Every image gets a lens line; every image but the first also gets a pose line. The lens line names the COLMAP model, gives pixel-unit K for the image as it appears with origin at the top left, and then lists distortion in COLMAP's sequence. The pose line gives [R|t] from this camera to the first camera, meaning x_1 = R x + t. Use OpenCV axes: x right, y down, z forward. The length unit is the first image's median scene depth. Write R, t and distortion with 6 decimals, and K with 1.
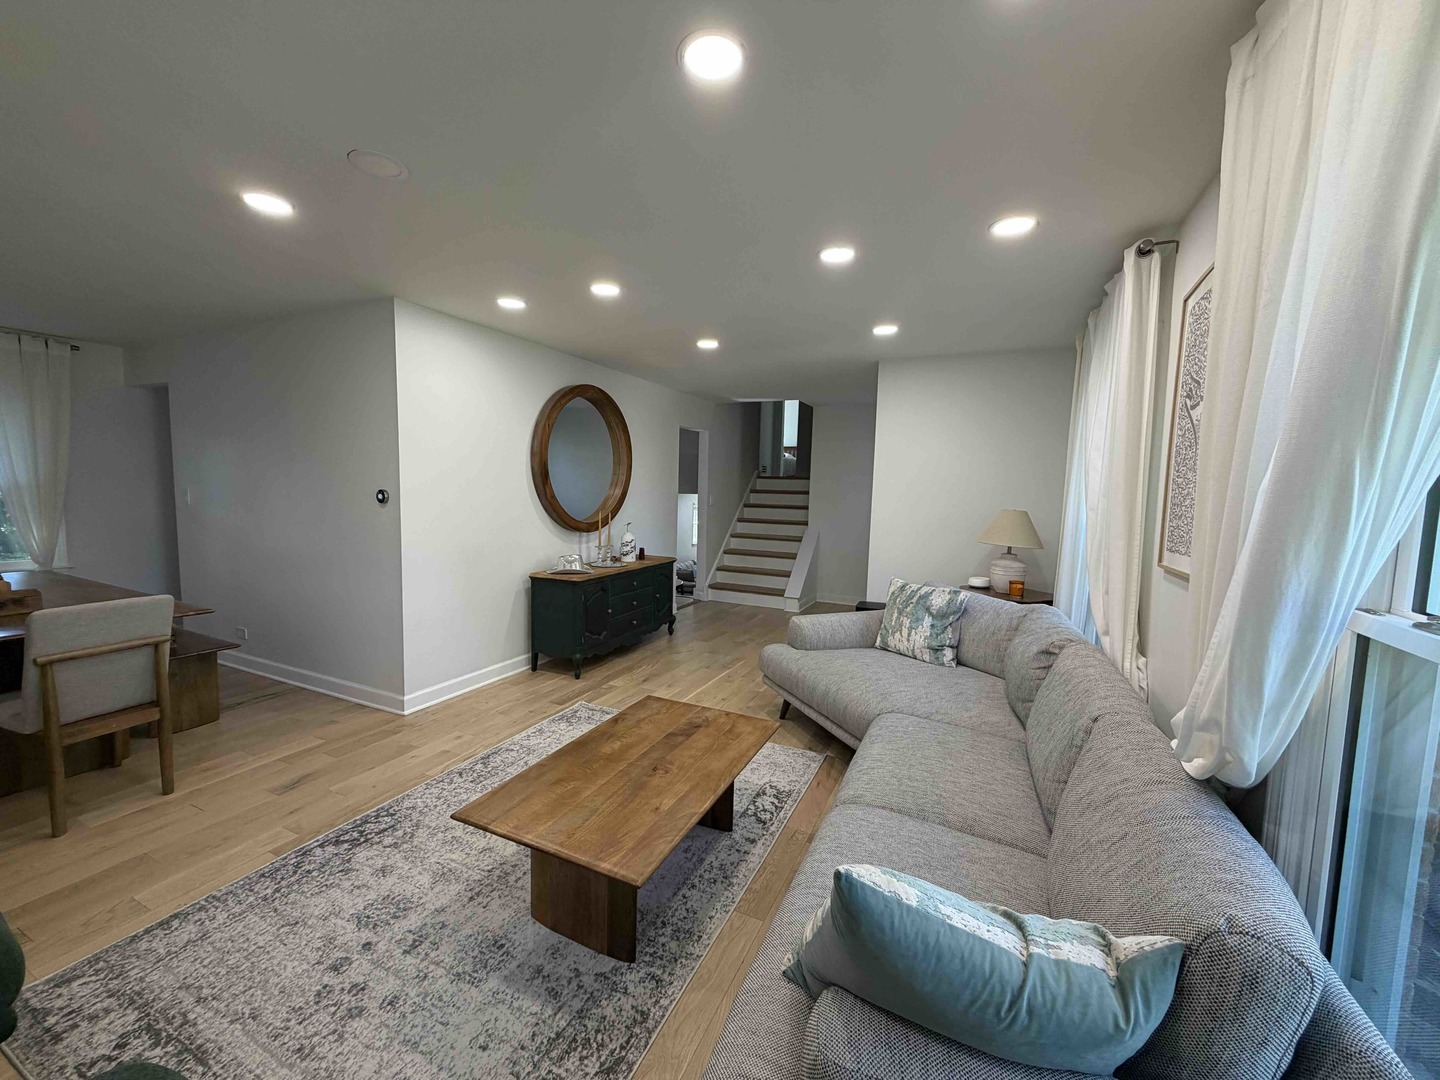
lens RADIAL K [[571.2, 0, 716.3], [0, 571.2, 537.2], [0, 0, 1]] dist [-0.001103, -0.000006]
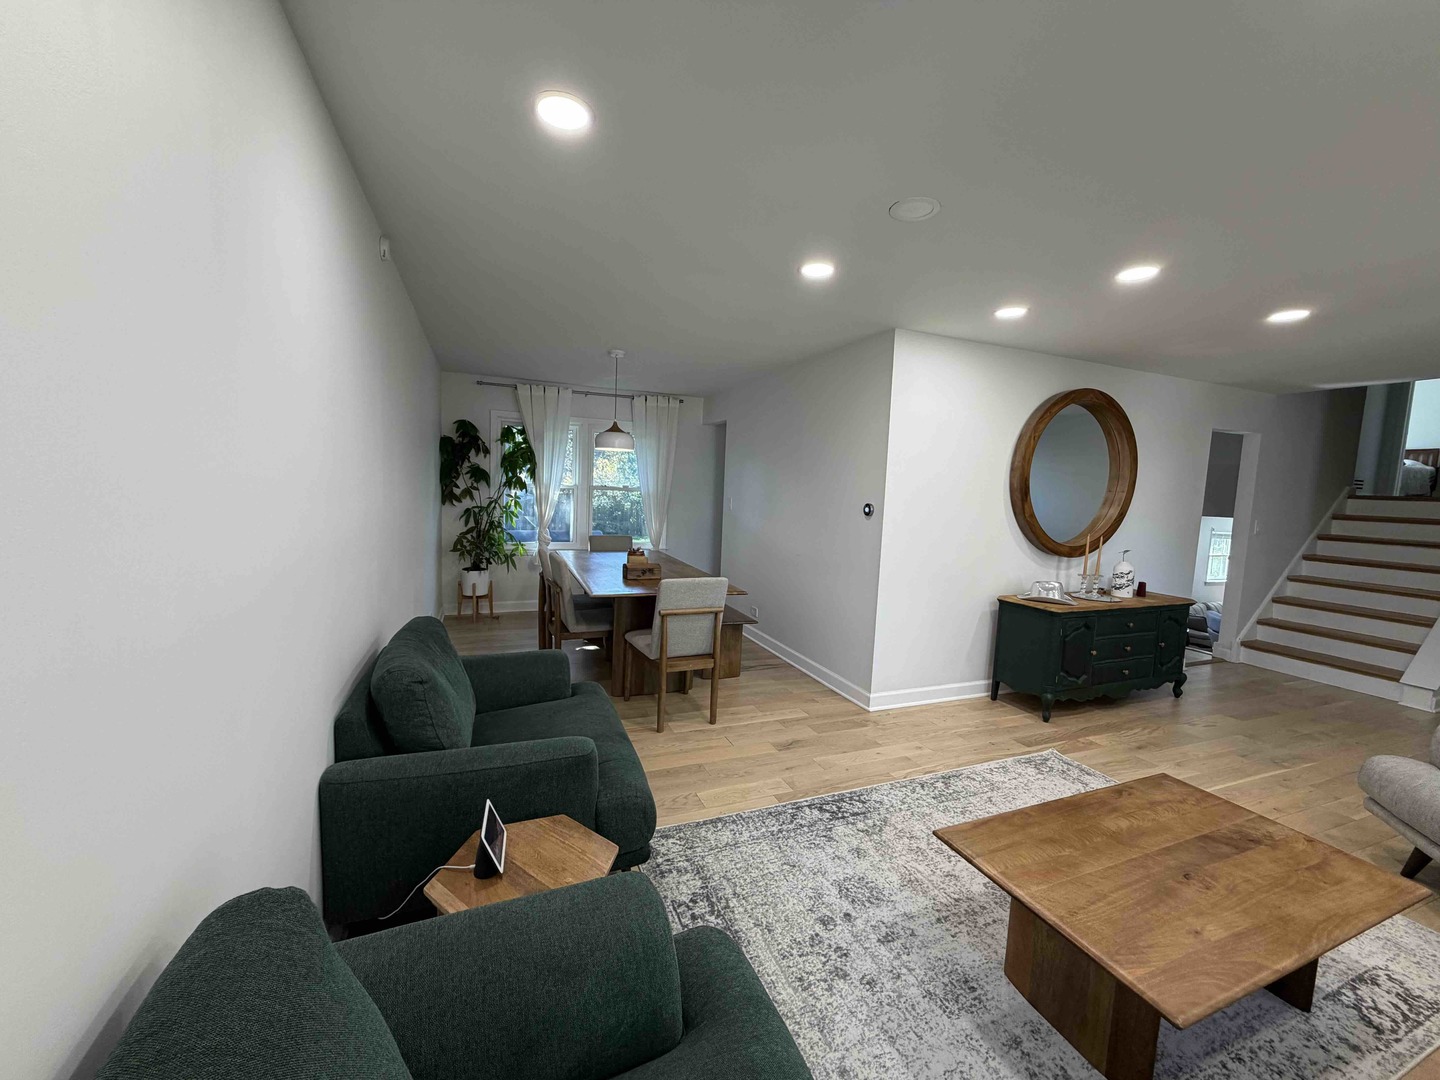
lens RADIAL K [[571.2, 0, 715.9], [0, 571.2, 537.5], [0, 0, 1]] dist [-0.001103, -0.000006]
pose [[0.735304, 0.067693, -0.674349, -0.064576], [-0.082226, 0.996560, 0.010379, -0.005870], [0.672731, 0.047818, 0.738340, -0.018175]]
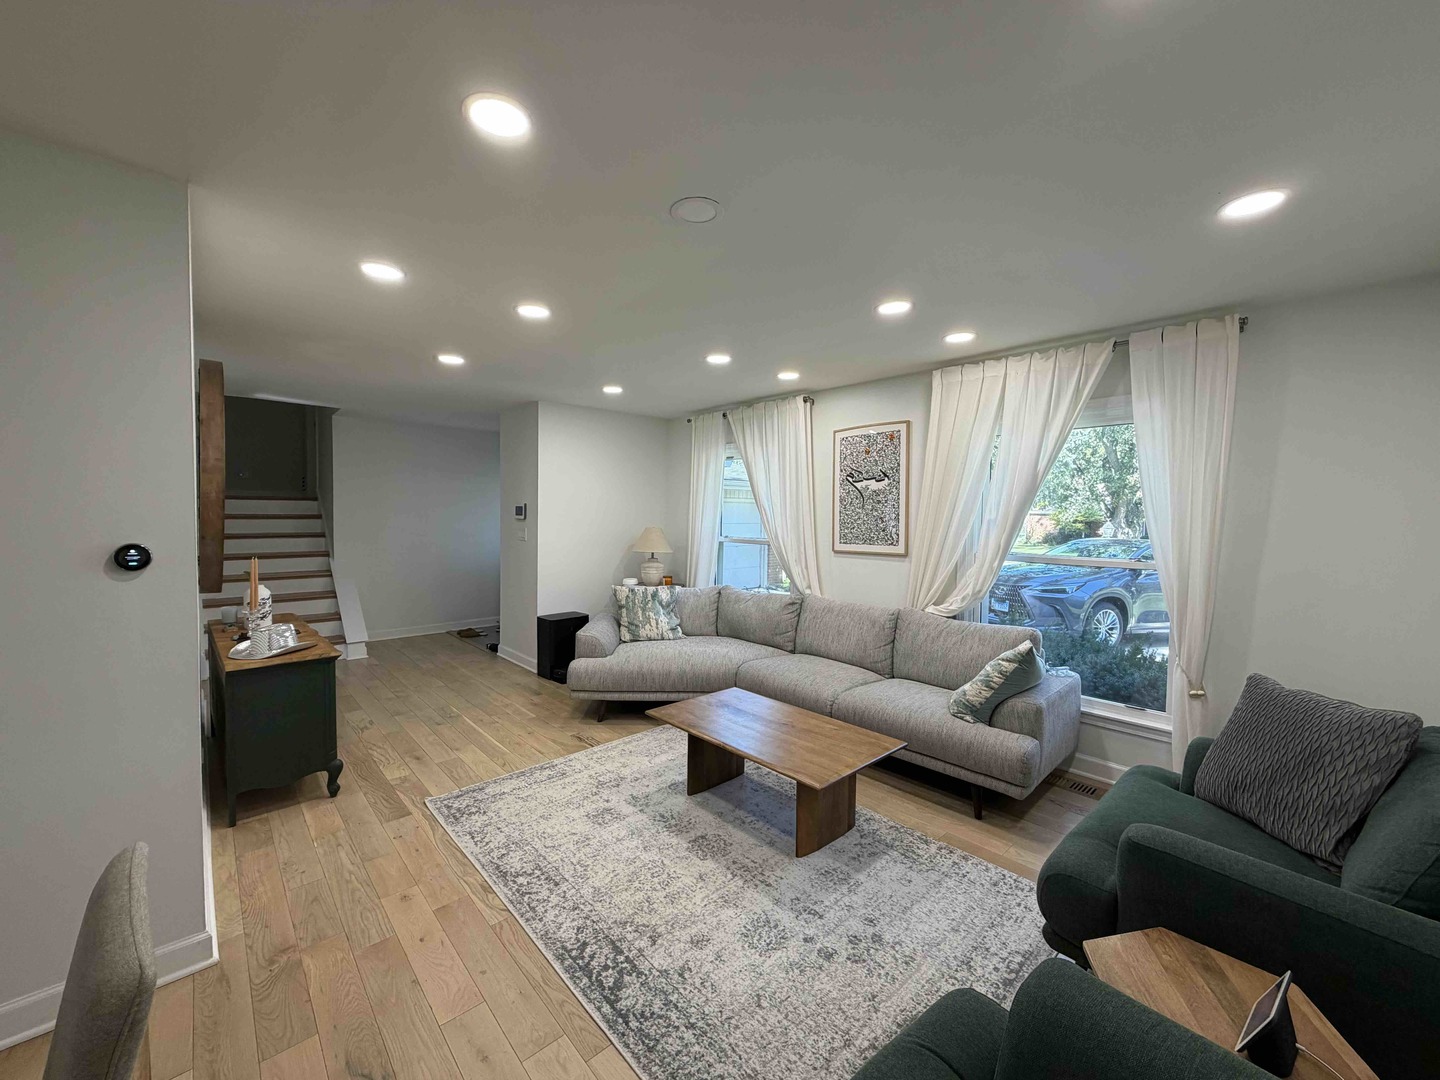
lens RADIAL K [[571.2, 0, 715.4], [0, 571.2, 538.1], [0, 0, 1]] dist [-0.001103, -0.000006]
pose [[0.383548, -0.062611, 0.921396, -1.066901], [0.080730, 0.996153, 0.034086, -0.082426], [-0.919986, 0.061311, 0.387127, 0.434685]]
